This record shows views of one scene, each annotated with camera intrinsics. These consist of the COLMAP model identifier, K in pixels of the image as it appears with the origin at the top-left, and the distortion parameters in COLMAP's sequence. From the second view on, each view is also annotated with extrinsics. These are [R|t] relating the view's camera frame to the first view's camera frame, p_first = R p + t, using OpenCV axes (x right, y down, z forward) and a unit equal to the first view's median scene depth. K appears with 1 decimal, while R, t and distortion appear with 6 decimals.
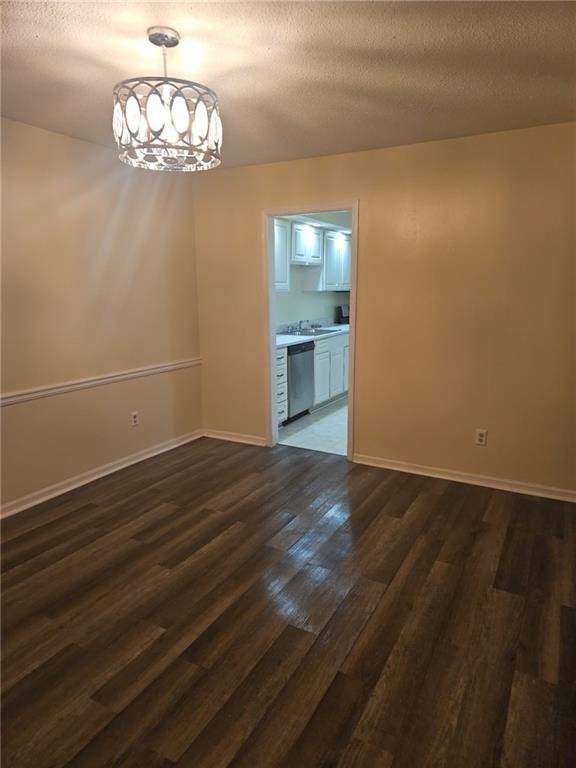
lens RADIAL K [[509.1, 0, 288.0], [0, 509.1, 384.0], [0, 0, 1]] dist [0.031998, -0.003475]
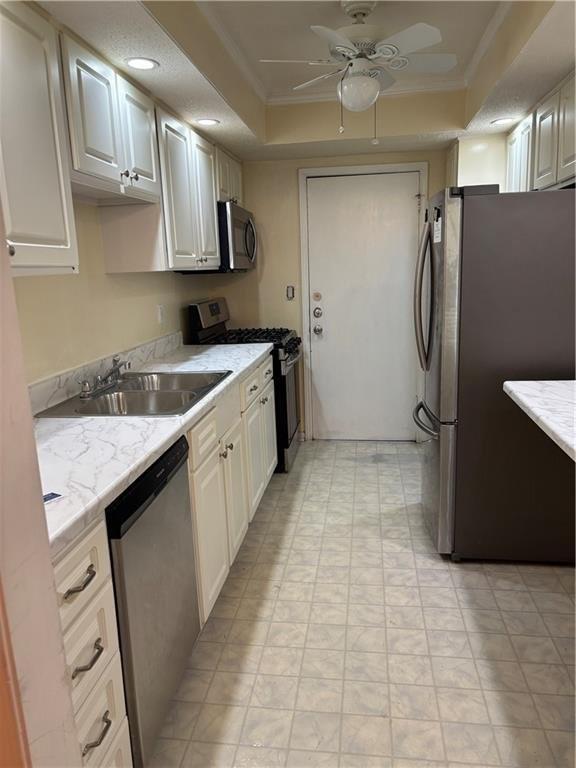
lens RADIAL K [[576.3, 0, 288.0], [0, 576.3, 384.0], [0, 0, 1]] dist [0.043291, -0.003800]
pose [[0.931750, -0.106250, 0.347207, -0.008944], [0.104519, 0.994239, 0.023768, -0.125005], [-0.347733, 0.014144, 0.937487, 0.711997]]
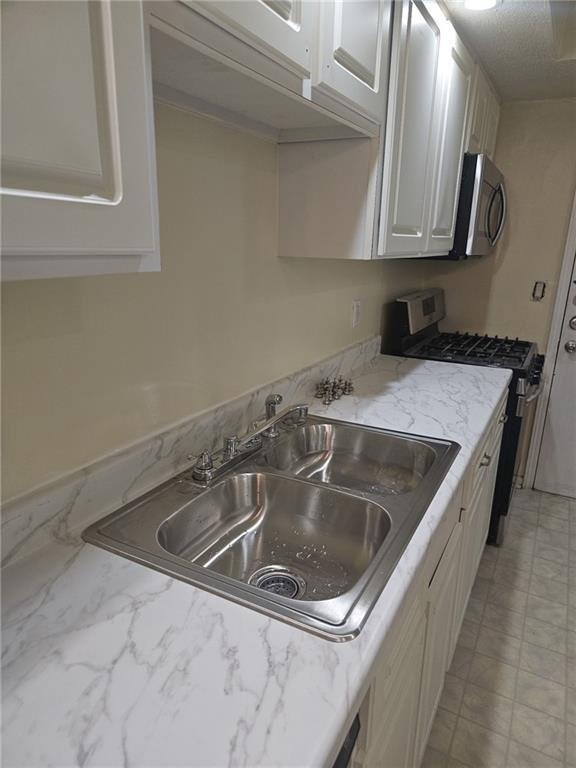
lens RADIAL K [[509.1, 0, 288.0], [0, 509.1, 384.0], [0, 0, 1]] dist [0.031998, -0.003475]
pose [[0.999663, 0.023137, 0.011764, 0.037623], [-0.024072, 0.995931, 0.086839, -0.186187], [-0.009707, -0.087093, 0.996153, 0.980202]]
